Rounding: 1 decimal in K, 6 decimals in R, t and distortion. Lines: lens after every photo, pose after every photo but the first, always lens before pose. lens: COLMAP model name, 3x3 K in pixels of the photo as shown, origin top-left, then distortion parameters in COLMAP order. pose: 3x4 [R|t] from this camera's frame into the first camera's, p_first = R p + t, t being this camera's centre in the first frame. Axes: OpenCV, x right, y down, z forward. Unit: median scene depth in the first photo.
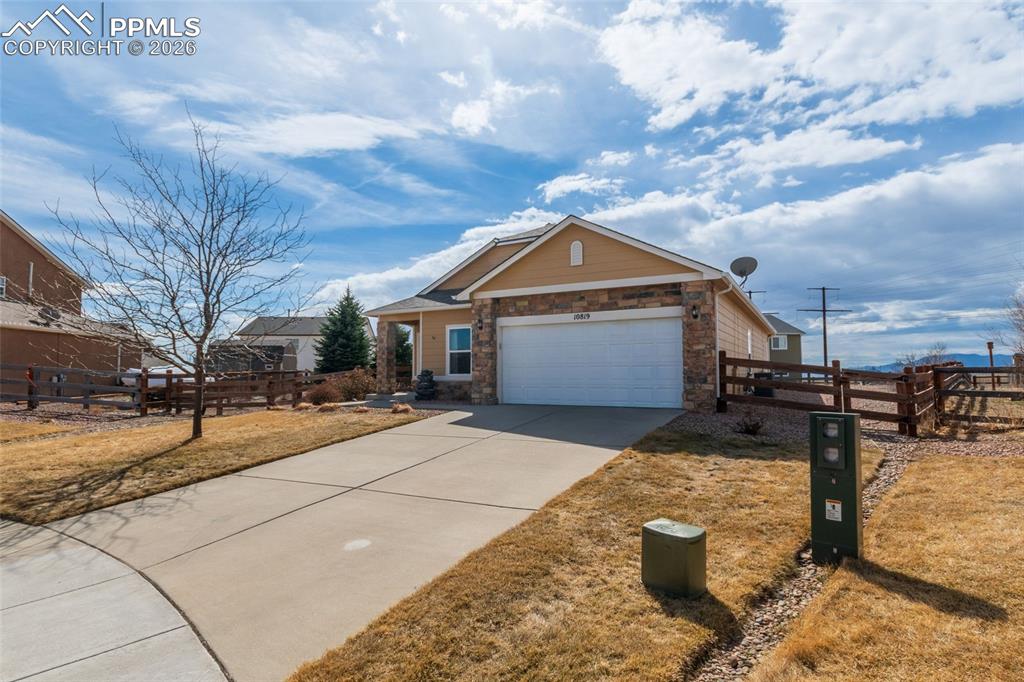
lens RADIAL K [[427.3, 0, 512.4], [0, 427.3, 360.7], [0, 0, 1]] dist [-0.001015, -0.000162]
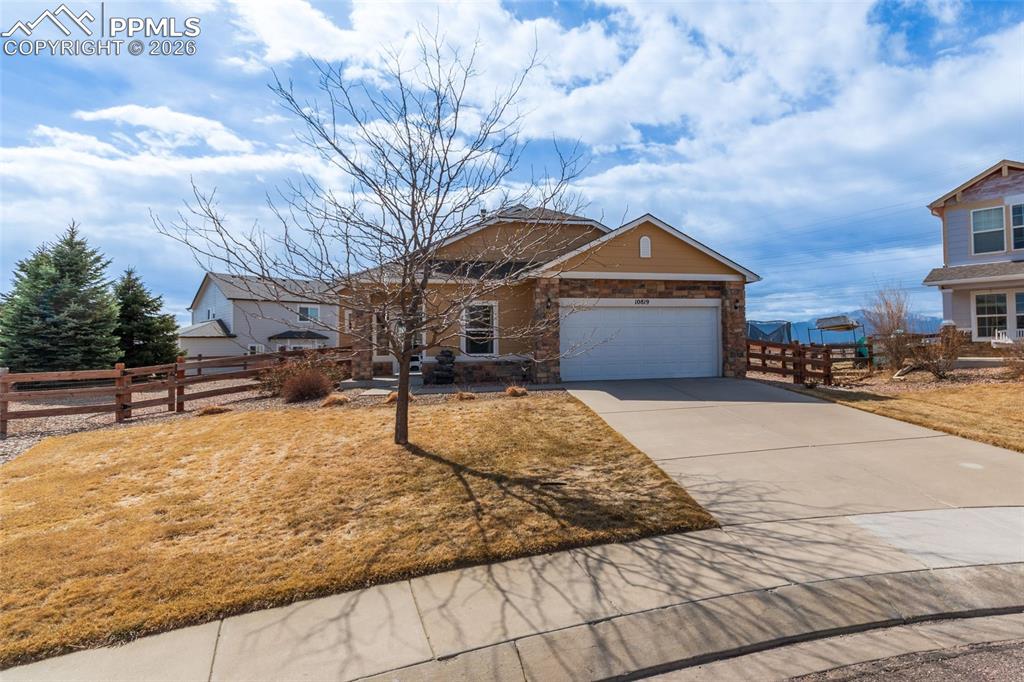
lens RADIAL K [[450.9, 0, 510.9], [0, 450.9, 336.9], [0, 0, 1]] dist [0.001475, 0.000091]
pose [[0.825700, 0.007630, 0.564058, -0.830377], [-0.004064, 0.999963, -0.007578, 0.001684], [-0.564095, 0.003965, 0.825701, 0.197842]]
